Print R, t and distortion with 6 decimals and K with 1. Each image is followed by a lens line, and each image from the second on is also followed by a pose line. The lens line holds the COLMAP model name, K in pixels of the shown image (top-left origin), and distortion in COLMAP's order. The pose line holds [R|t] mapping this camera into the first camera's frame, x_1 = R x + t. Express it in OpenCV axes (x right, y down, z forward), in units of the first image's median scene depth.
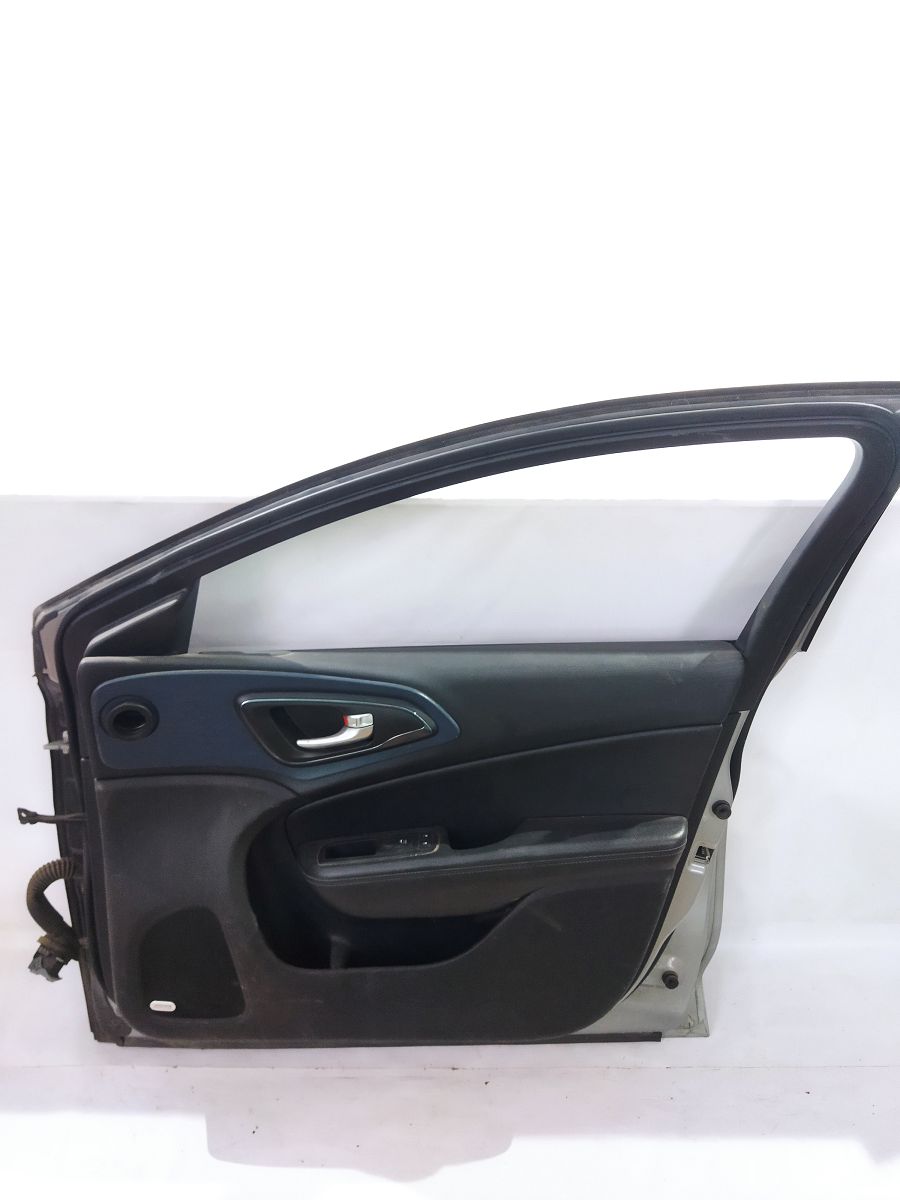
lens RADIAL K [[930.6, 0, 450.0], [0, 930.6, 600.0], [0, 0, 1]] dist [0.132051, -0.217641]
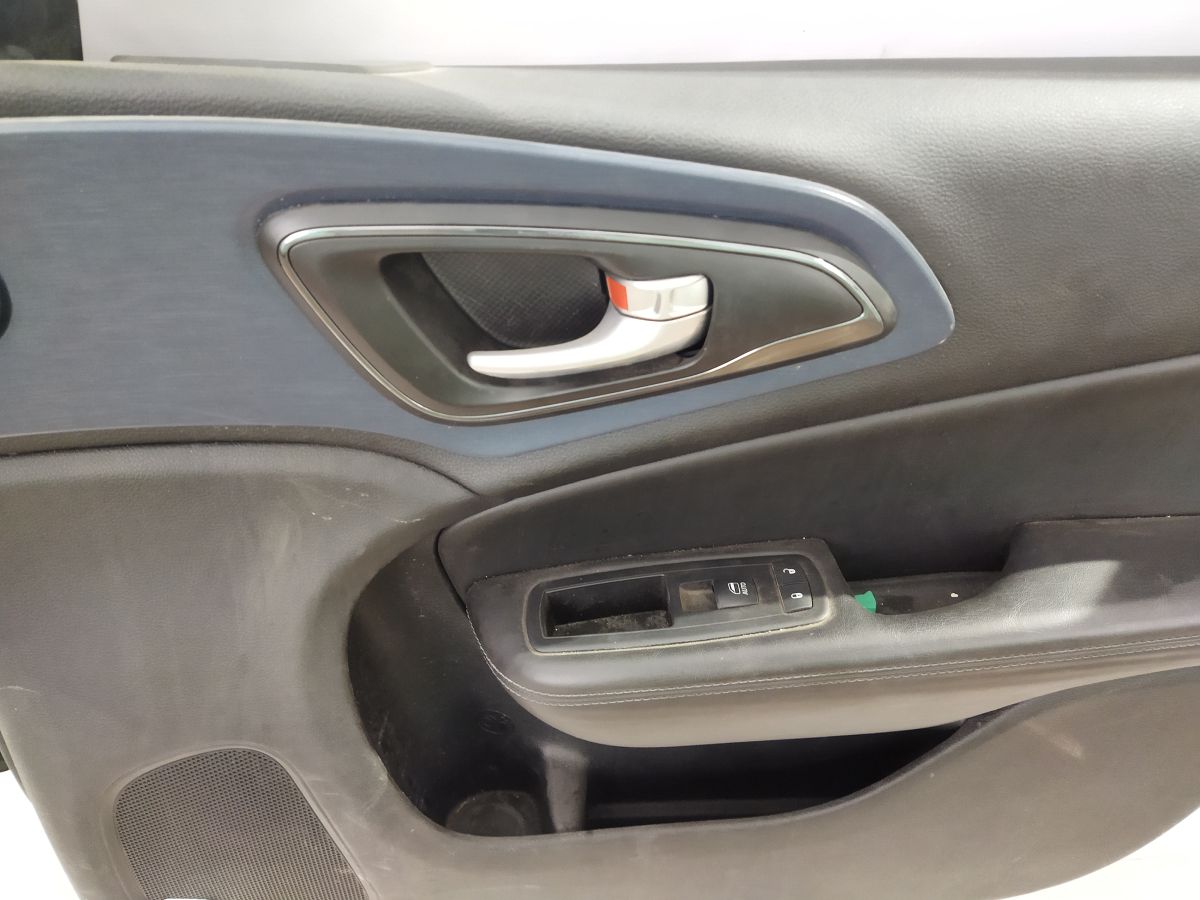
lens RADIAL K [[930.6, 0, 600.0], [0, 930.6, 450.0], [0, 0, 1]] dist [0.132051, -0.217641]
pose [[0.997701, -0.016195, 0.065809, -0.133052], [-0.007064, 0.940890, 0.338639, 0.065653], [-0.067403, -0.338325, 0.938612, 0.642494]]
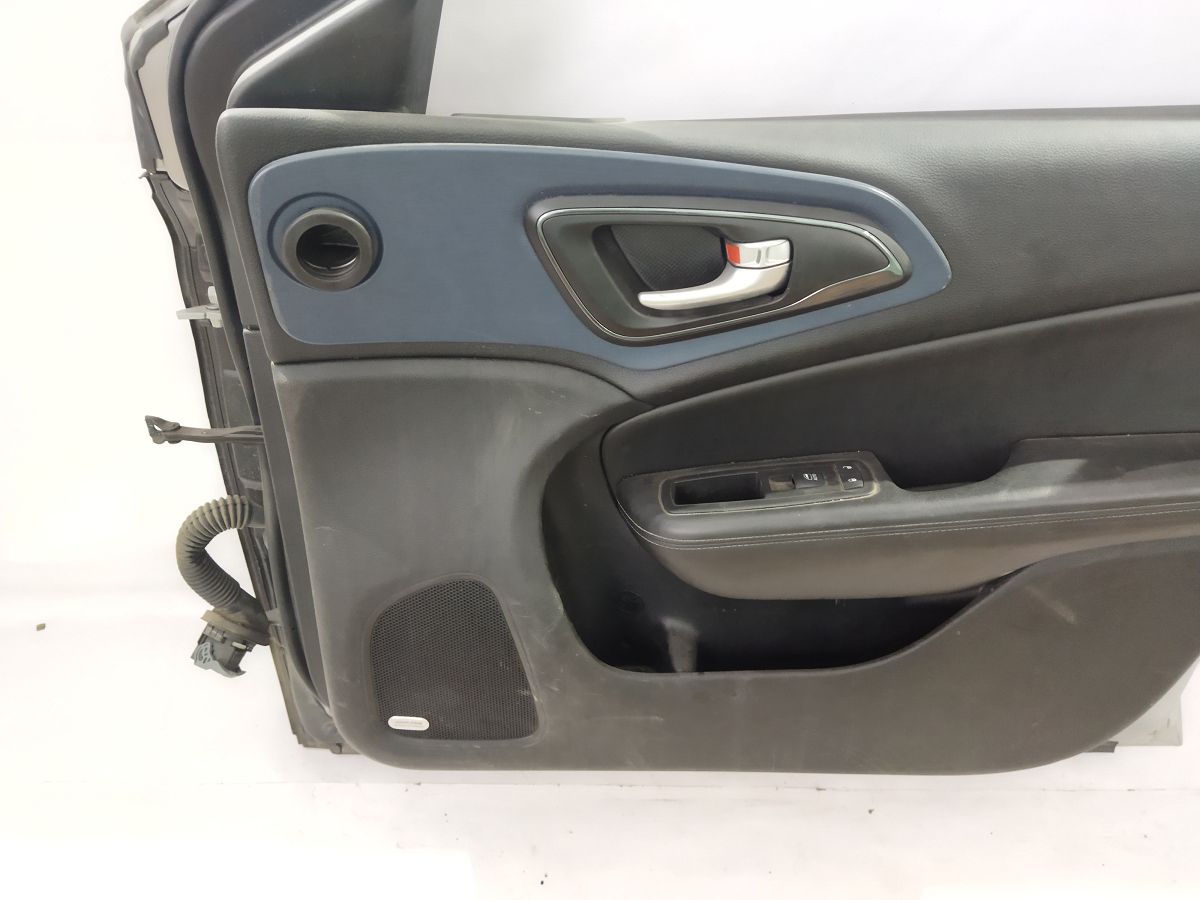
lens RADIAL K [[930.6, 0, 600.0], [0, 930.6, 450.0], [0, 0, 1]] dist [0.132051, -0.217641]
pose [[0.999914, 0.002091, -0.012935, -0.170176], [0.000915, 0.973632, 0.228124, 0.109172], [0.013071, -0.228116, 0.973546, 0.438905]]
